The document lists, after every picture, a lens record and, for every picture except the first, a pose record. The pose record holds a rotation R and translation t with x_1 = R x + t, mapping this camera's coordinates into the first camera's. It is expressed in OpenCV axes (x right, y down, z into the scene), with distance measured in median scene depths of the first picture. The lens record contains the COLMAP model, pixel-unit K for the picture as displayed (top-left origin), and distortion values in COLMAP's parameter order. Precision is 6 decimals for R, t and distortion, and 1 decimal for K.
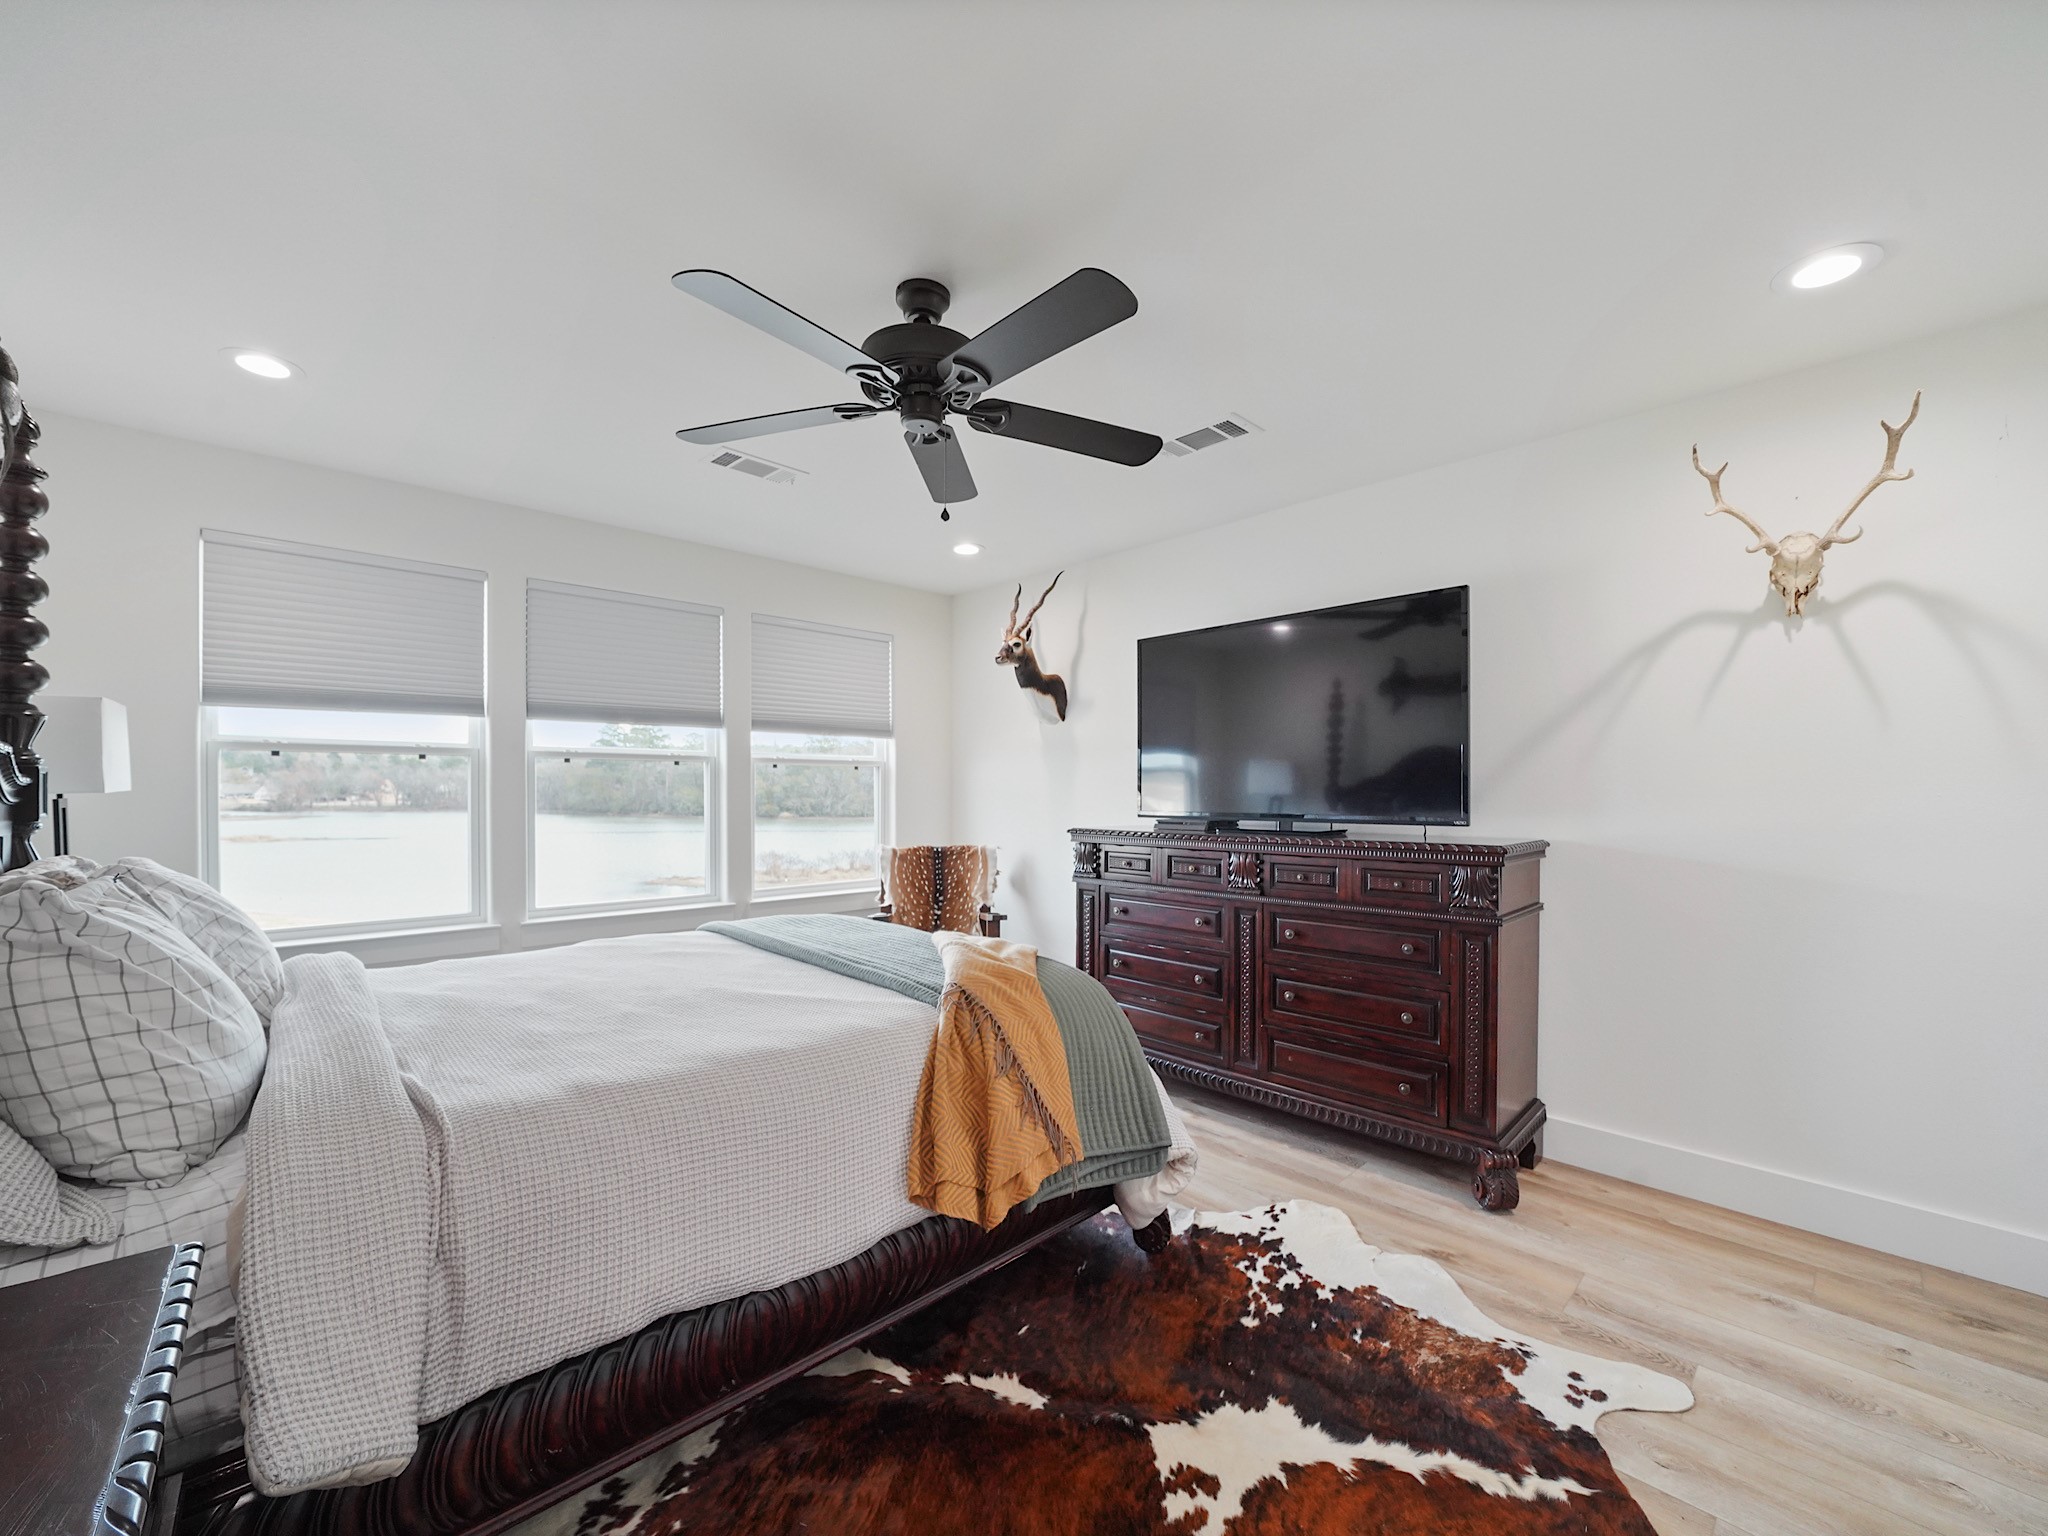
lens RADIAL K [[804.7, 0, 1017.2], [0, 804.7, 796.7], [0, 0, 1]] dist [-0.024511, 0.002173]
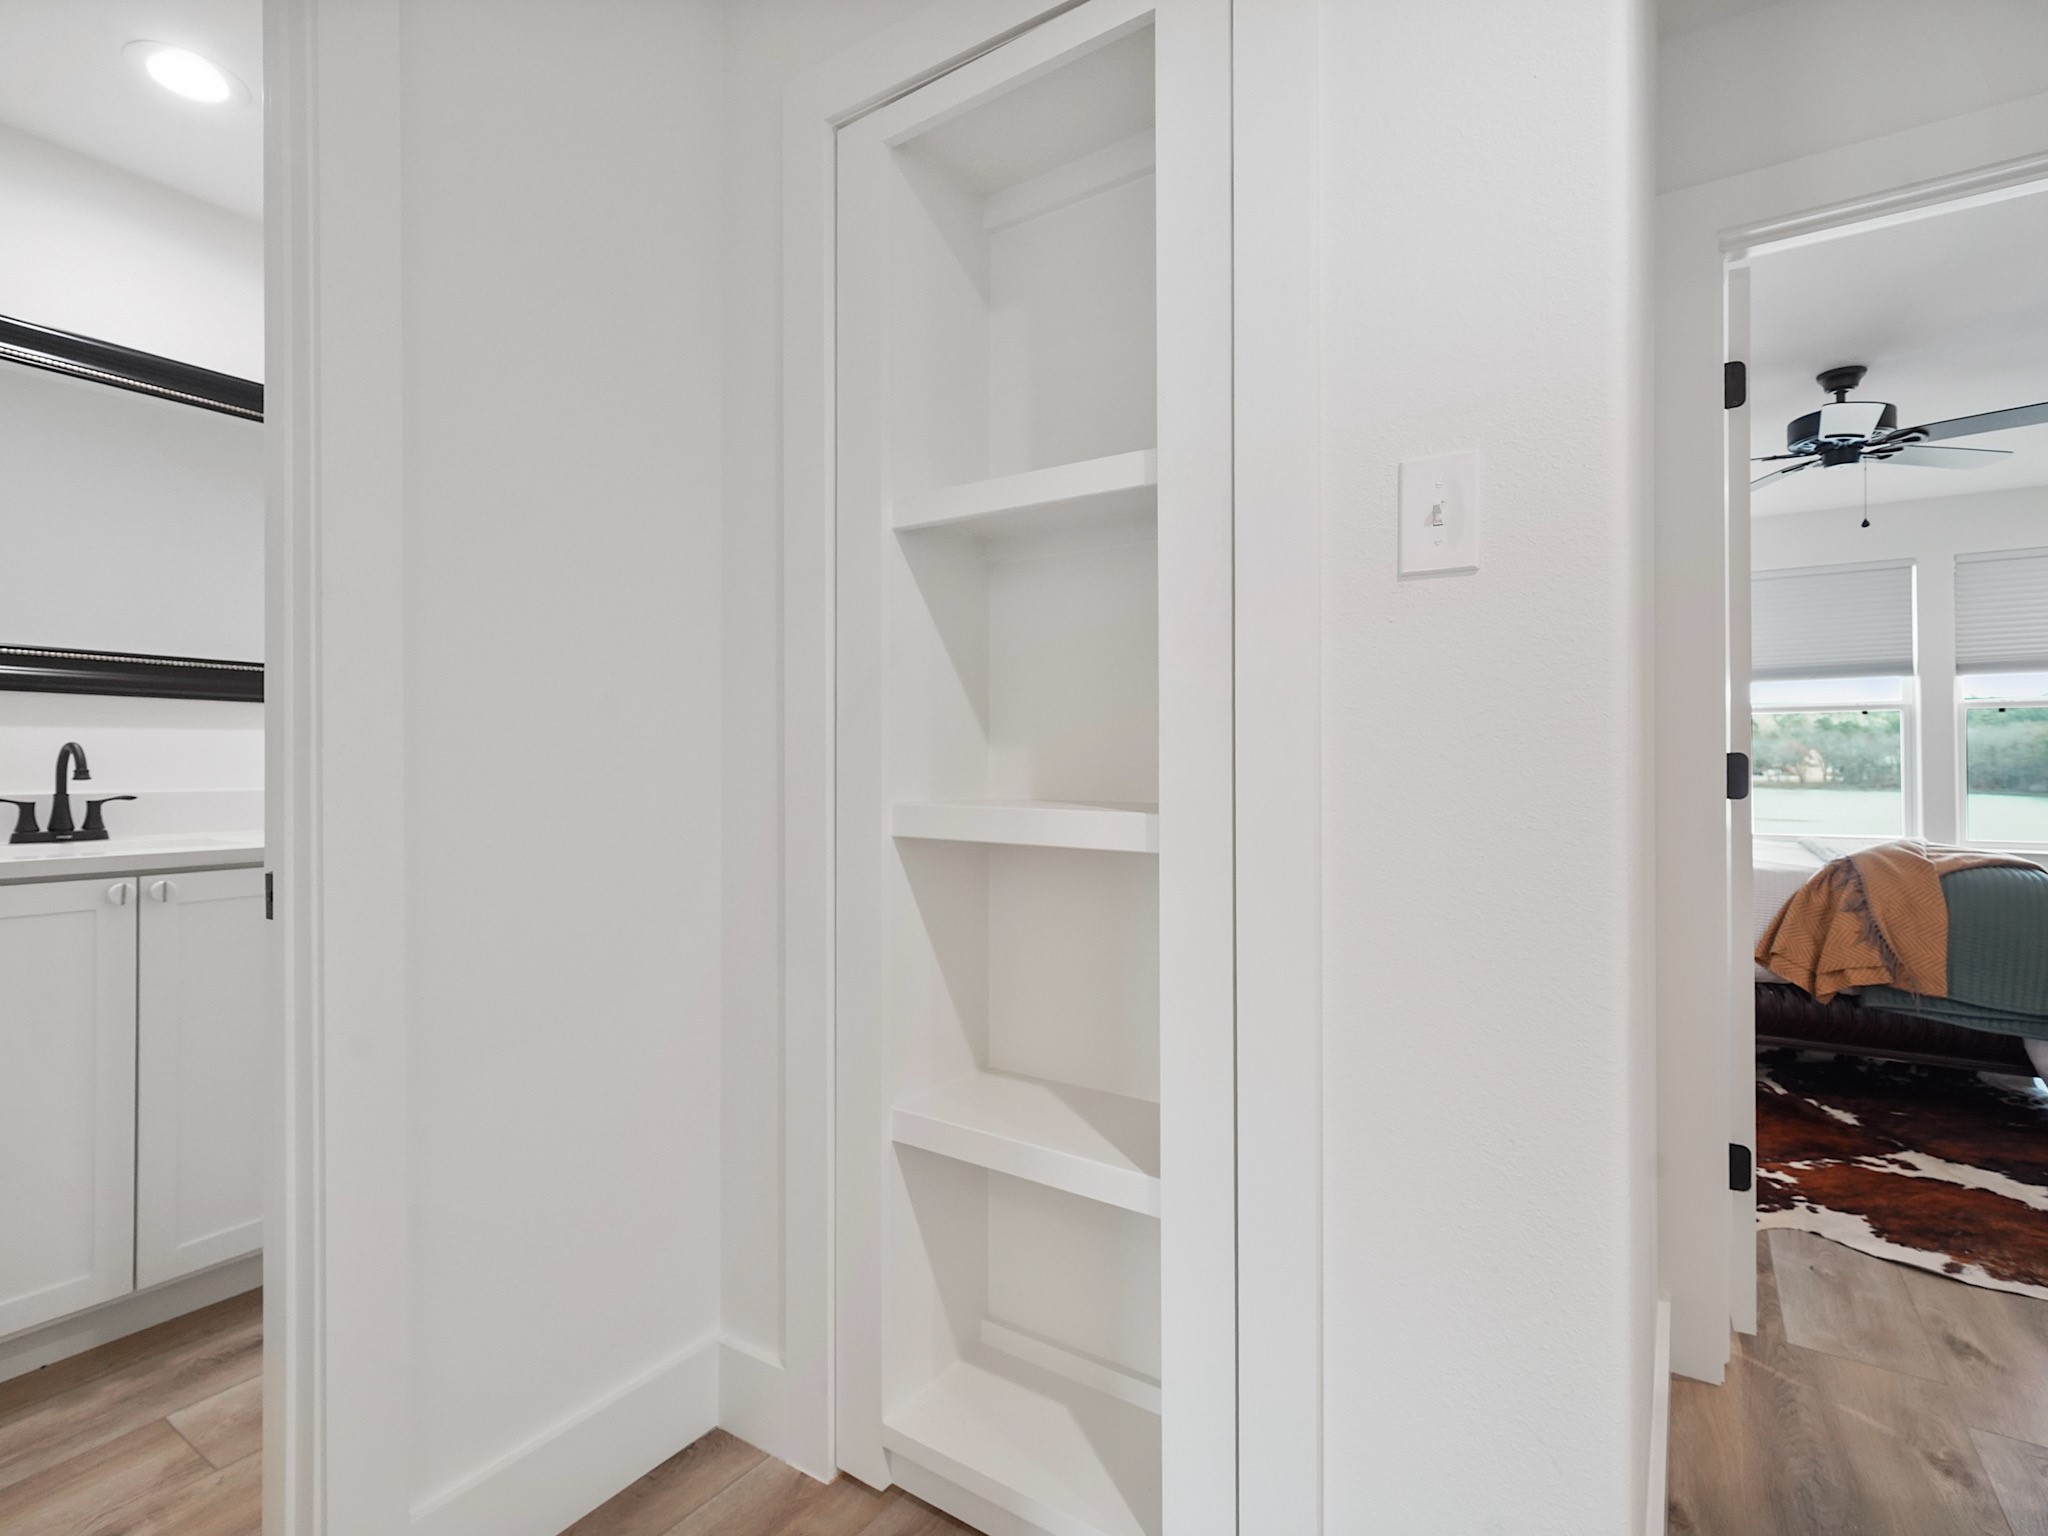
lens RADIAL K [[988.6, 0, 1009.7], [0, 988.6, 761.6], [0, 0, 1]] dist [0.002242, 0.000308]
pose [[0.210813, -0.008470, -0.977490, 0.608269], [-0.001640, 0.999958, -0.009019, 0.036491], [0.977525, 0.003505, 0.210790, -0.384047]]
